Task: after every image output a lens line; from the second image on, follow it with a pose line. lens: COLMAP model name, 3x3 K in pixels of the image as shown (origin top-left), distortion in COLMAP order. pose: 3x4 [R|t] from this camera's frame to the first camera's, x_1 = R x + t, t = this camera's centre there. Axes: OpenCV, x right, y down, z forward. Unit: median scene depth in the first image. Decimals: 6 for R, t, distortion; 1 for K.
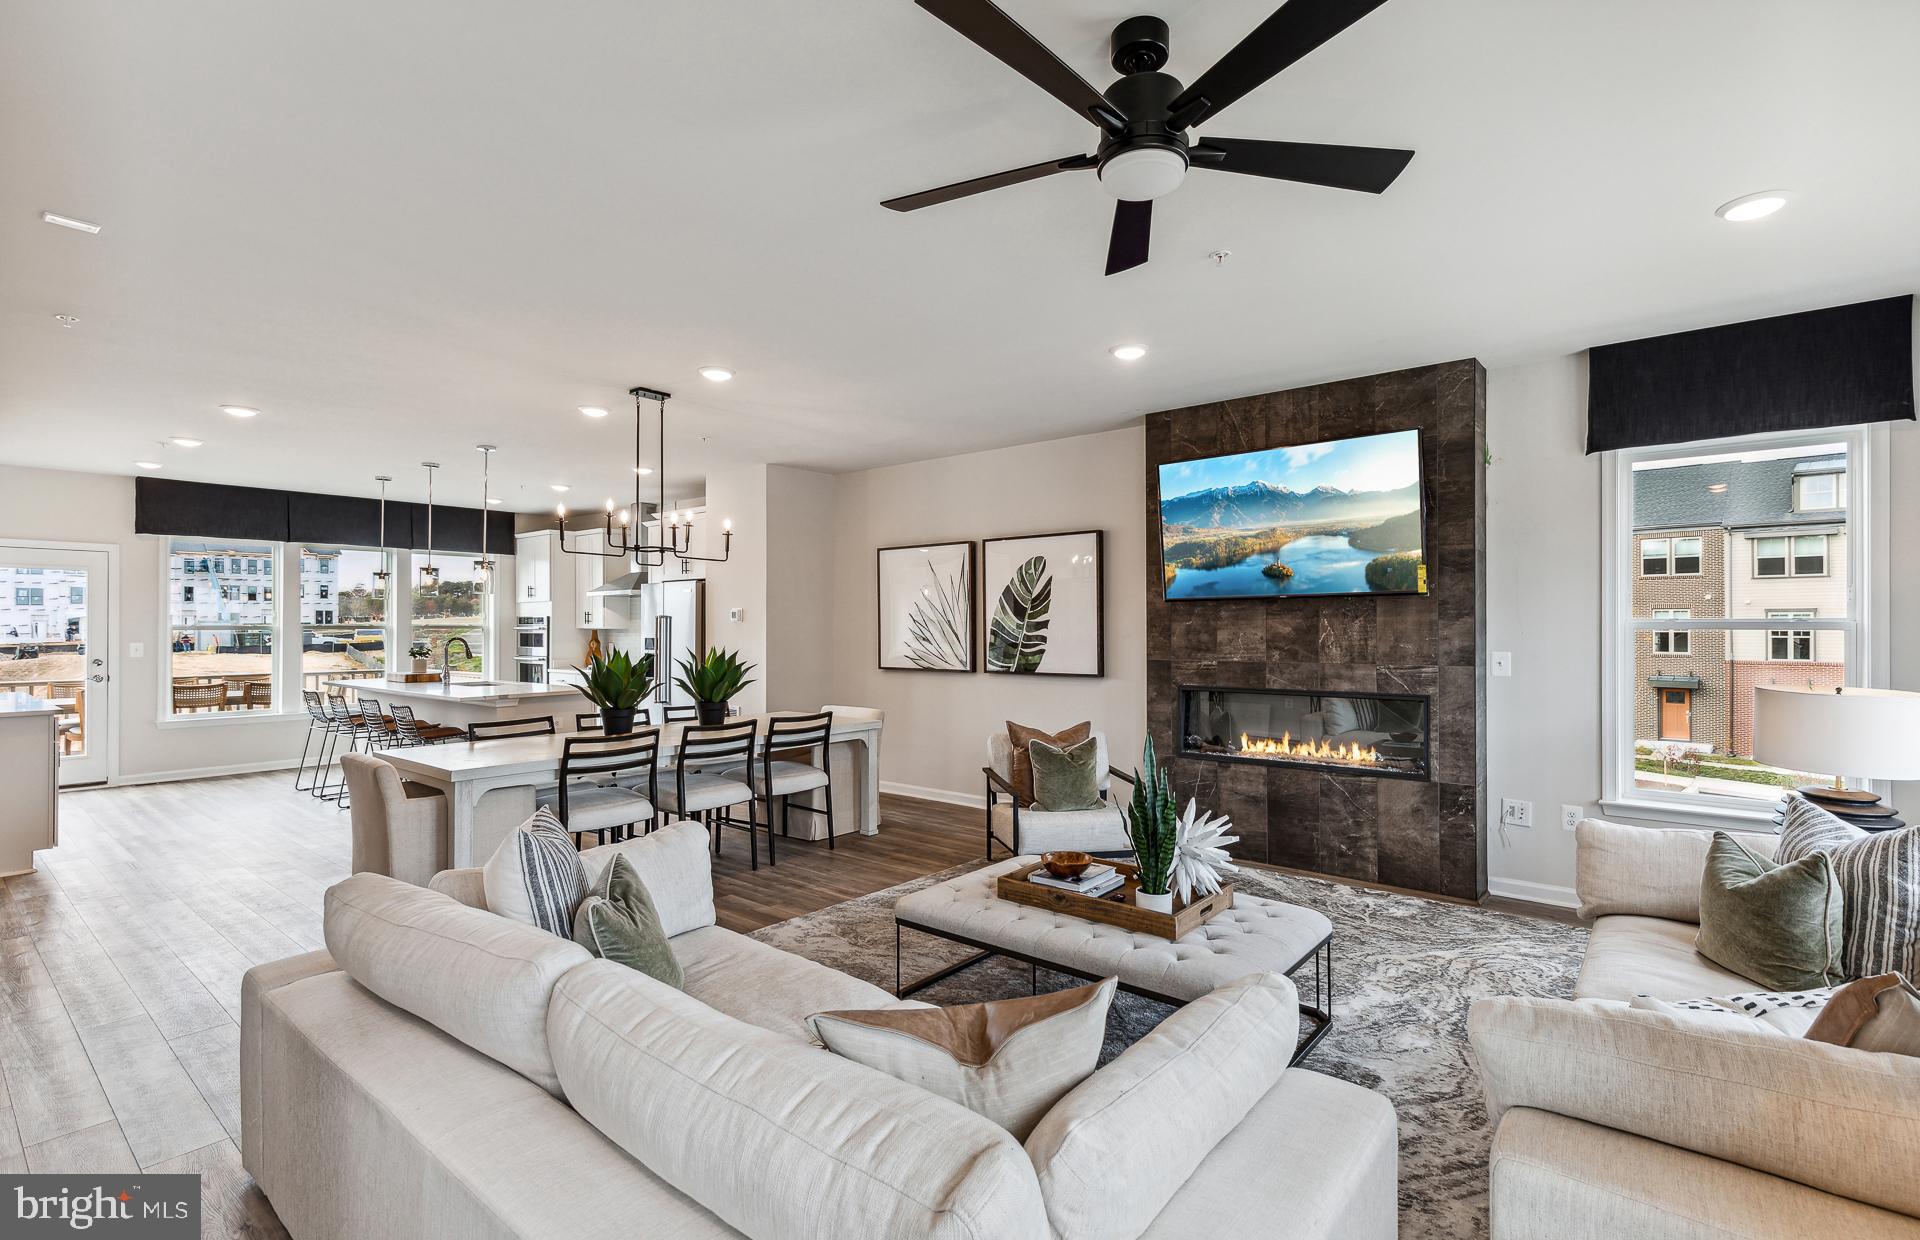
lens RADIAL K [[871.4, 0, 961.6], [0, 871.4, 626.4], [0, 0, 1]] dist [0.011152, 0.000246]
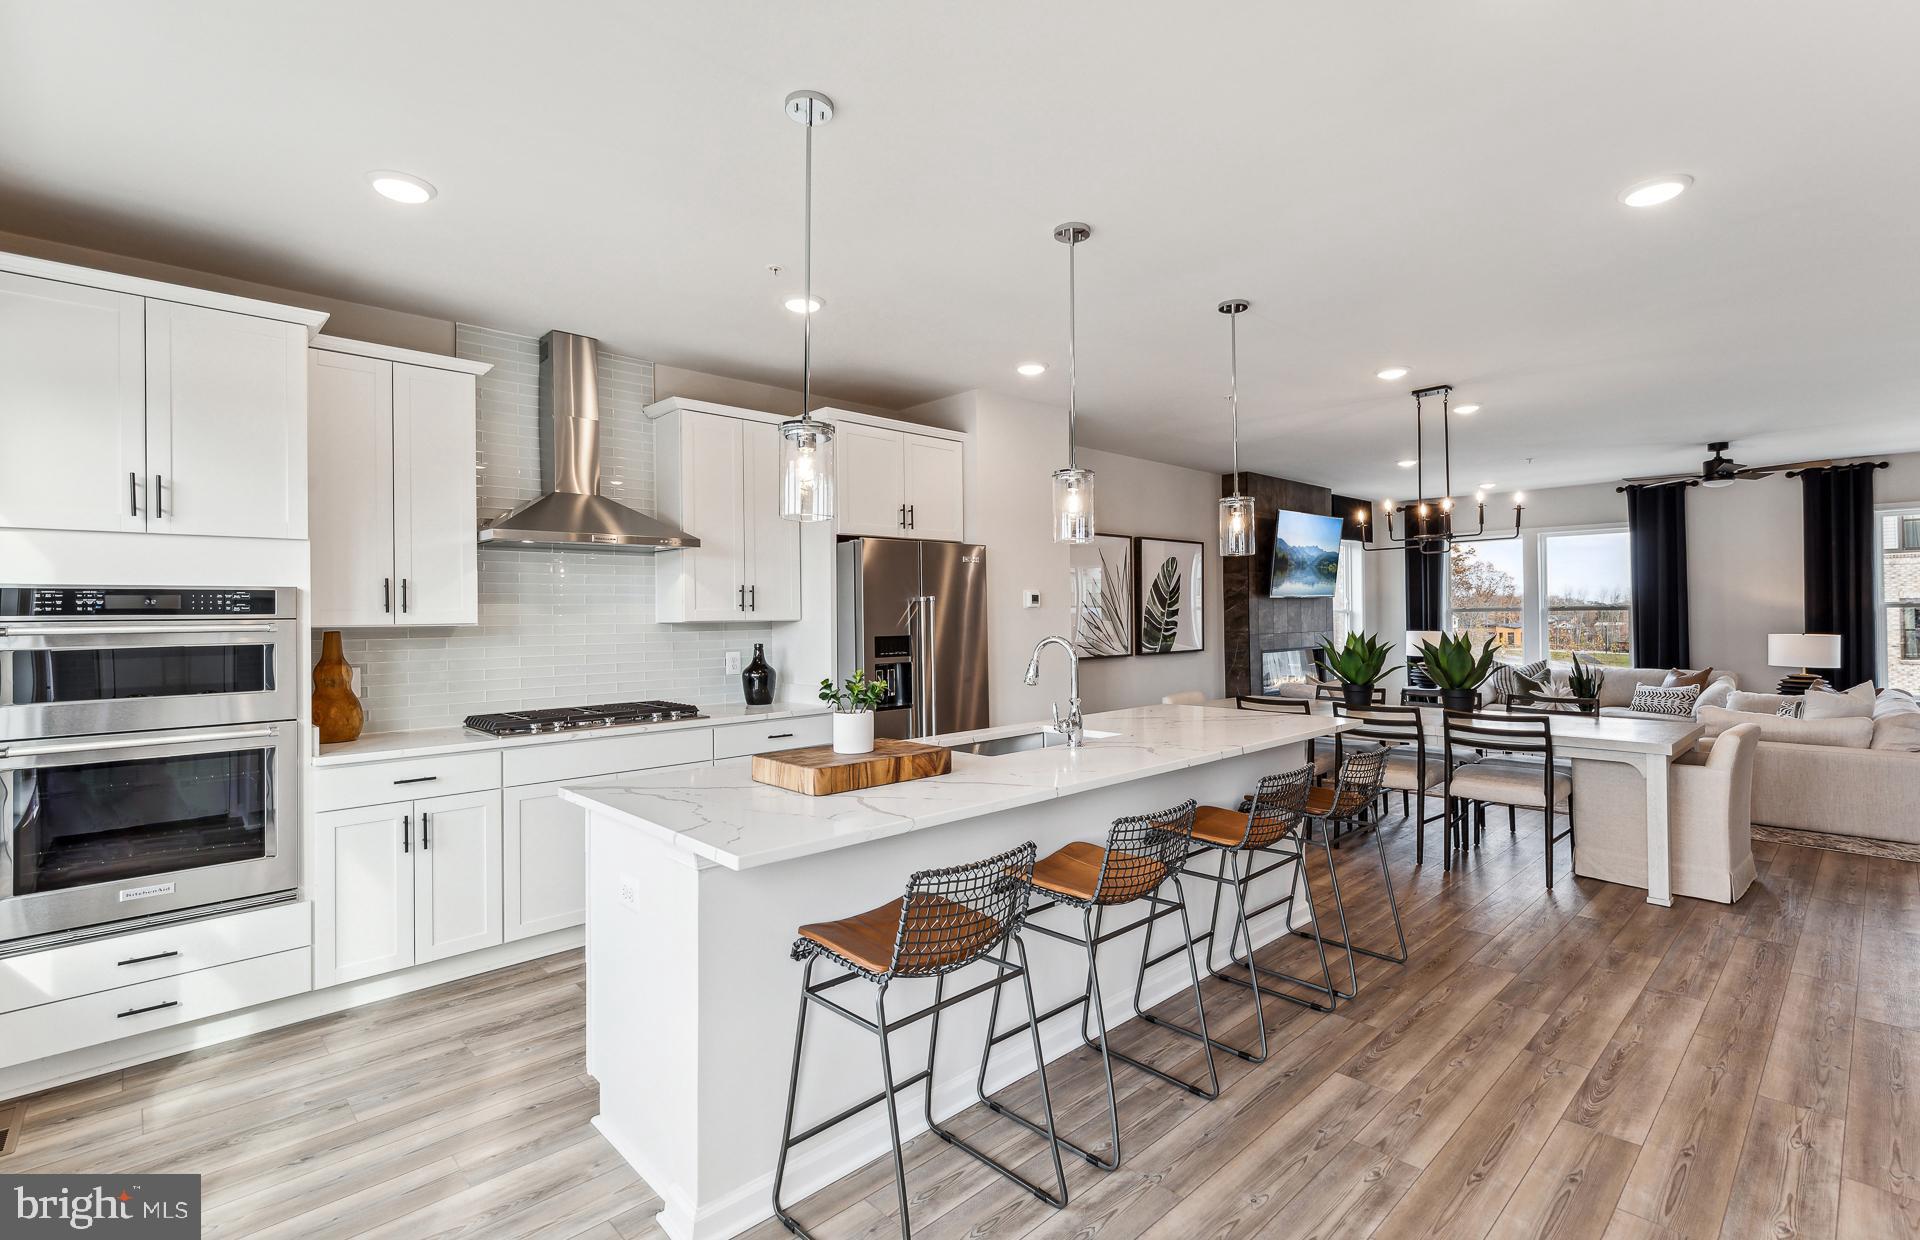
lens RADIAL K [[873.1, 0, 966.4], [0, 873.1, 608.6], [0, 0, 1]] dist [0.009543, -0.000257]
pose [[0.122521, 0.008919, 0.992426, -1.079600], [0.011526, 0.999879, -0.010409, 0.002088], [-0.992399, 0.012714, 0.122403, 1.044288]]
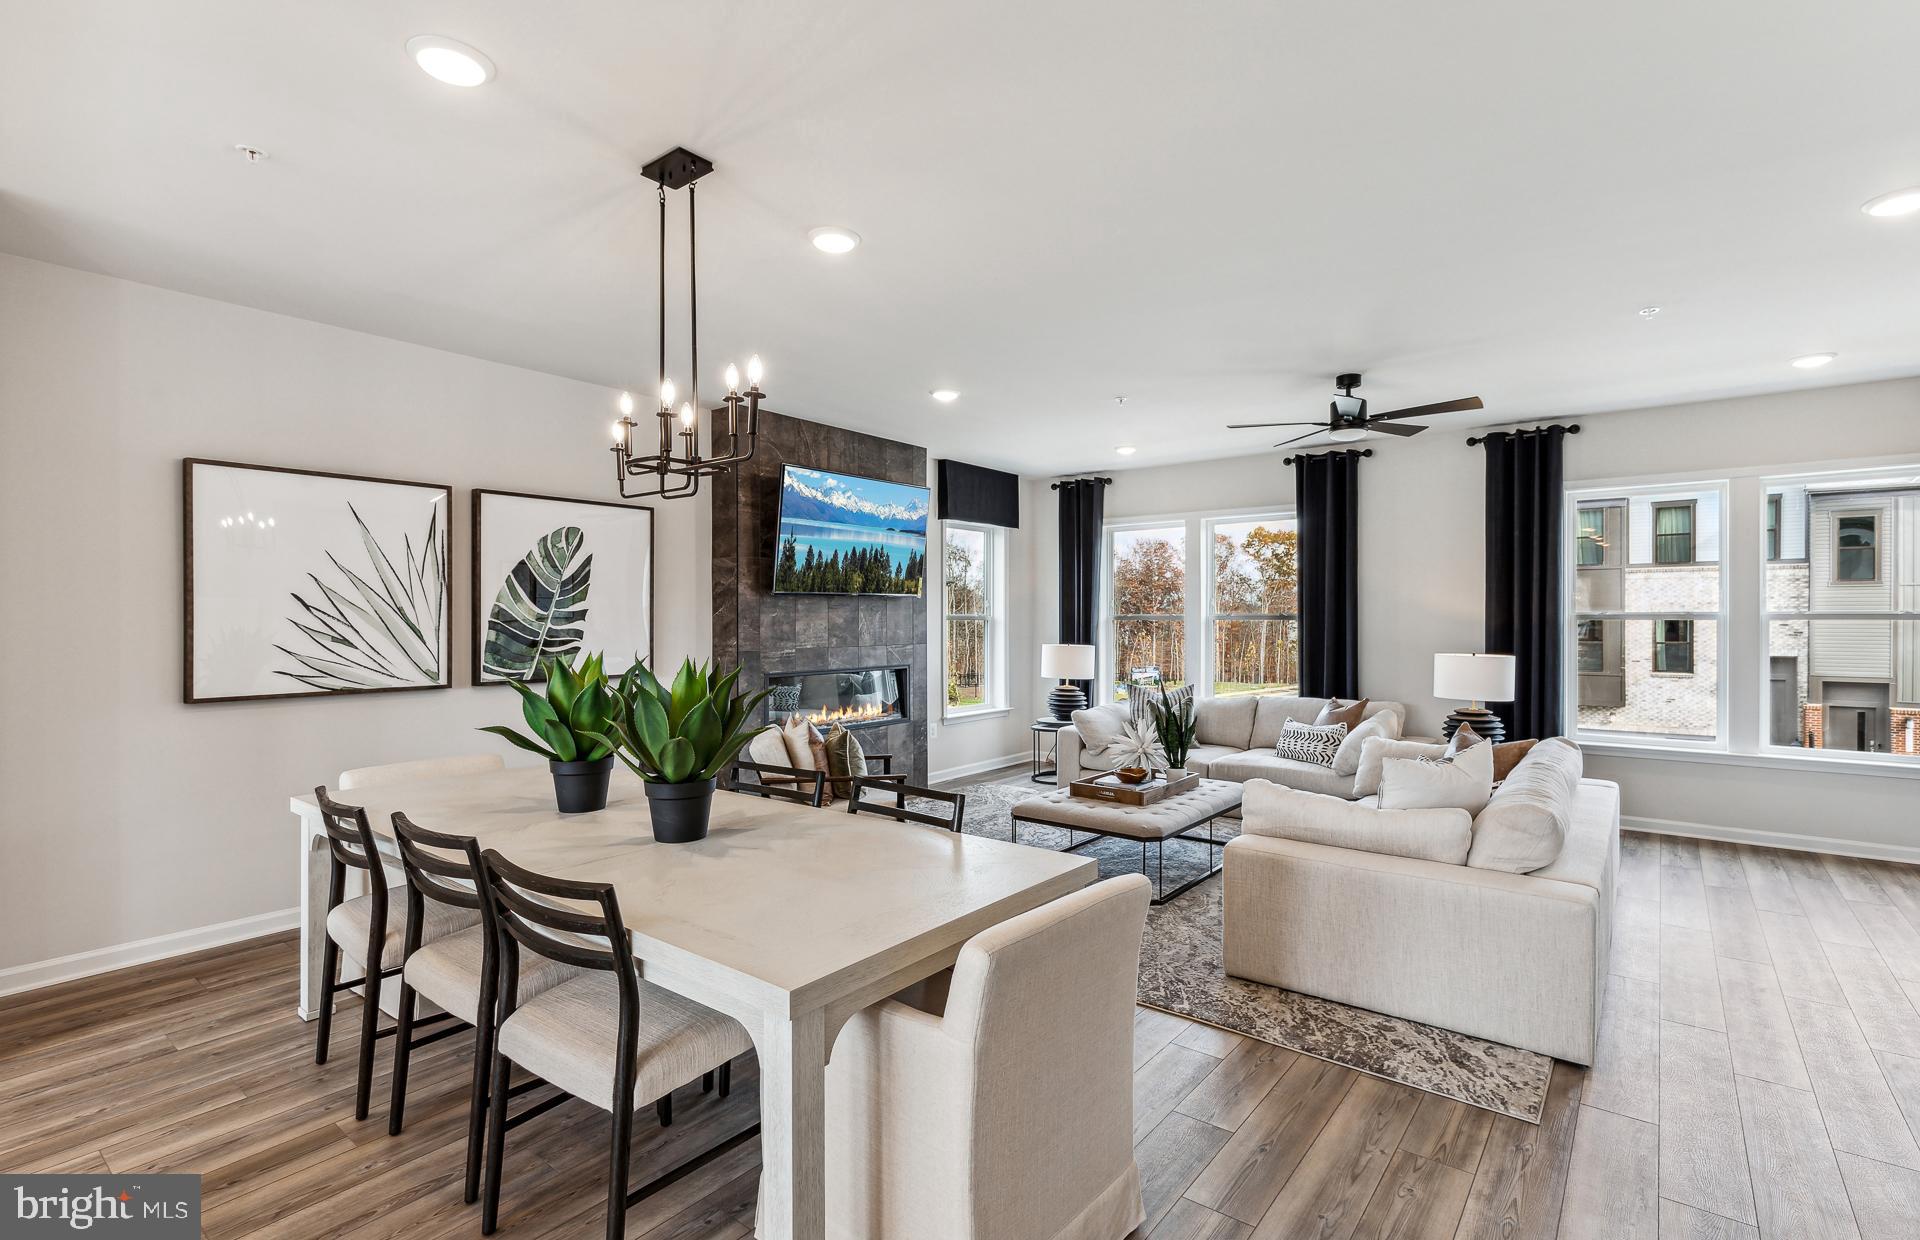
lens RADIAL K [[885.1, 0, 976.7], [0, 885.1, 624.0], [0, 0, 1]] dist [0.013738, -0.000230]
pose [[-0.029870, -0.003119, 0.999549, -0.649380], [0.000928, 0.999995, 0.003148, 0.003326], [-0.999553, 0.001022, -0.029867, 0.609200]]
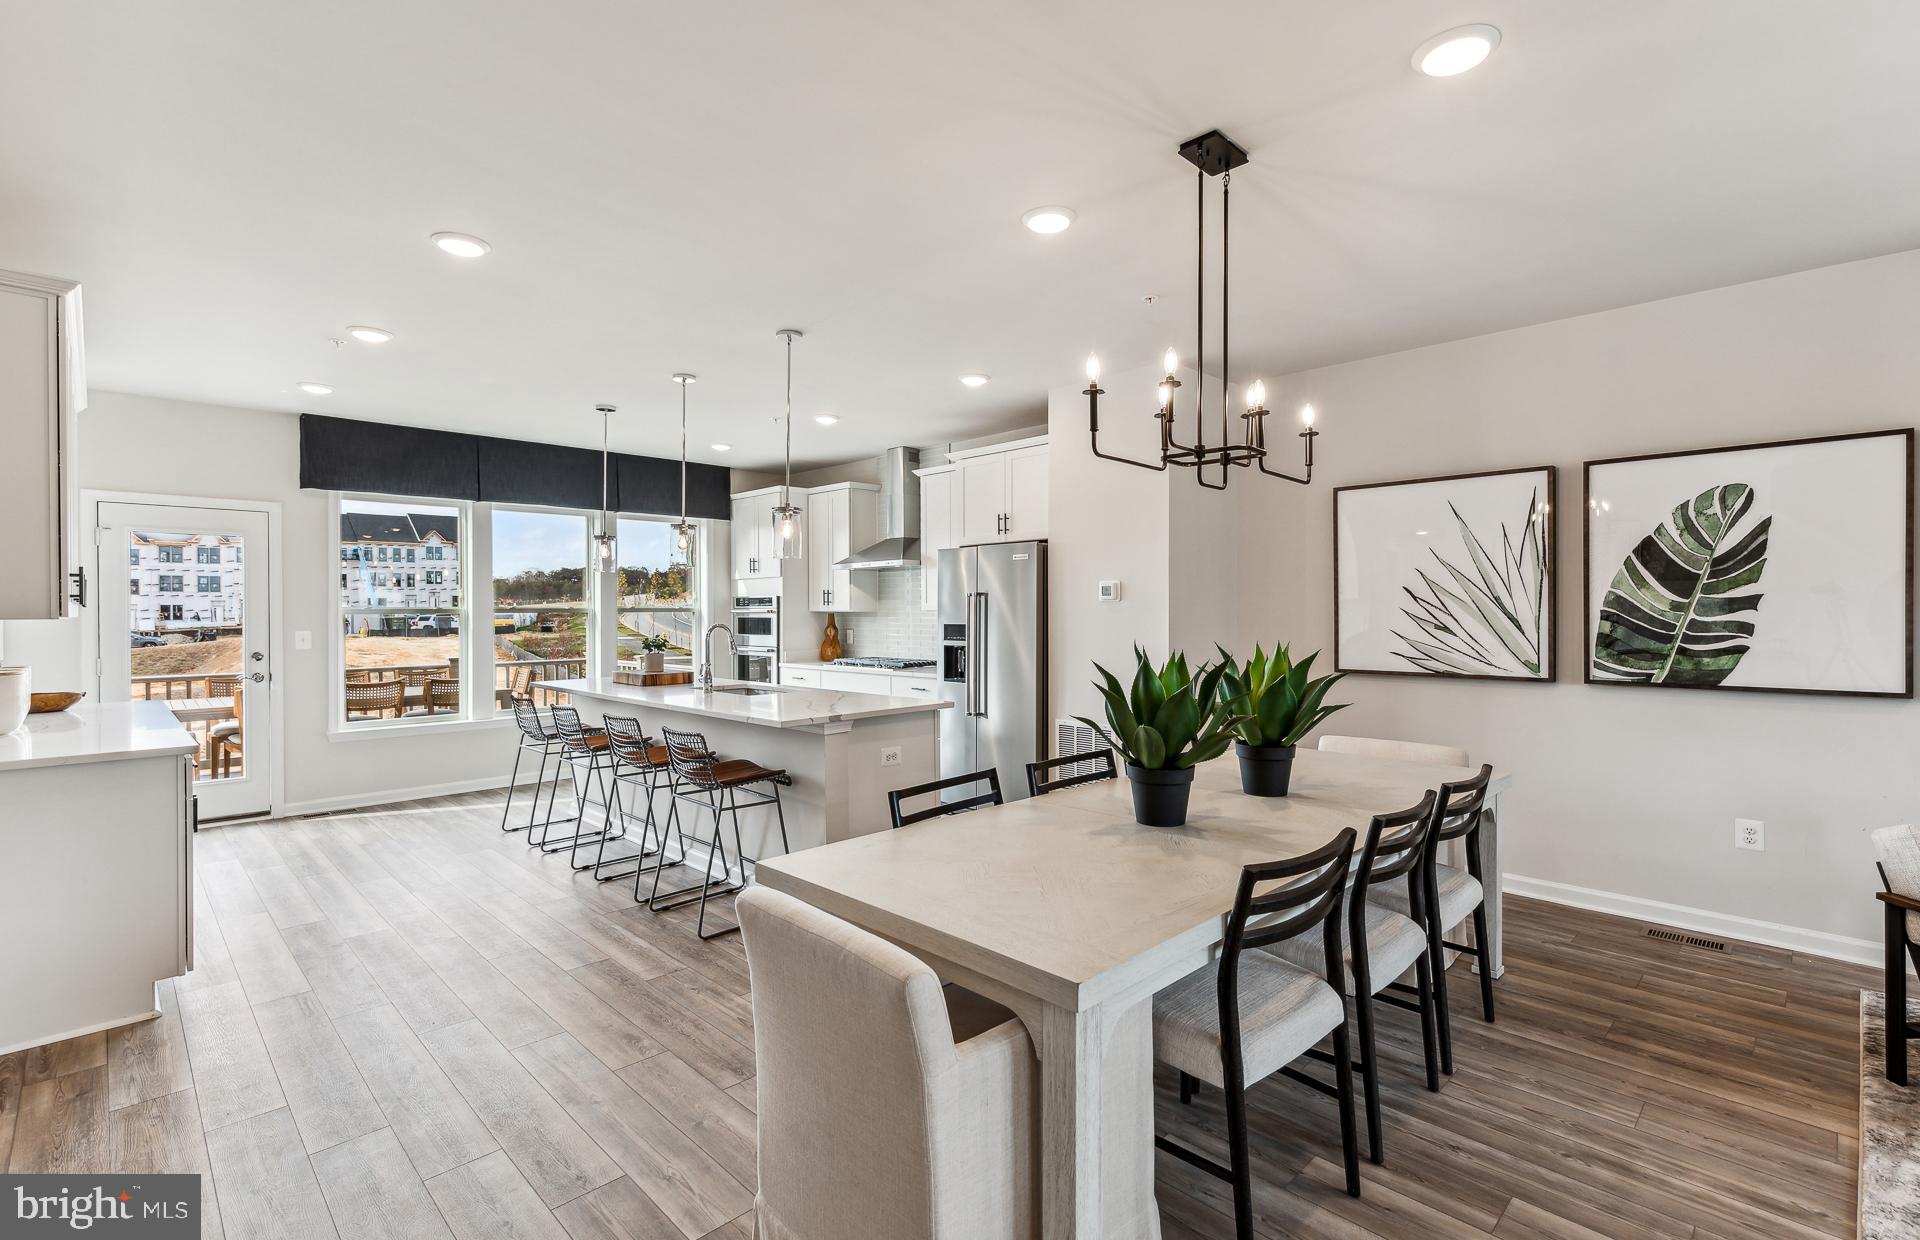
lens RADIAL K [[859.0, 0, 960.0], [0, 859.0, 620.0], [0, 0, 1]] dist [0.007858, -0.000364]
pose [[0.995087, -0.000611, -0.099005, -0.332241], [0.001777, 0.999930, 0.011689, 0.001699], [0.098991, -0.011808, 0.995018, 0.349442]]
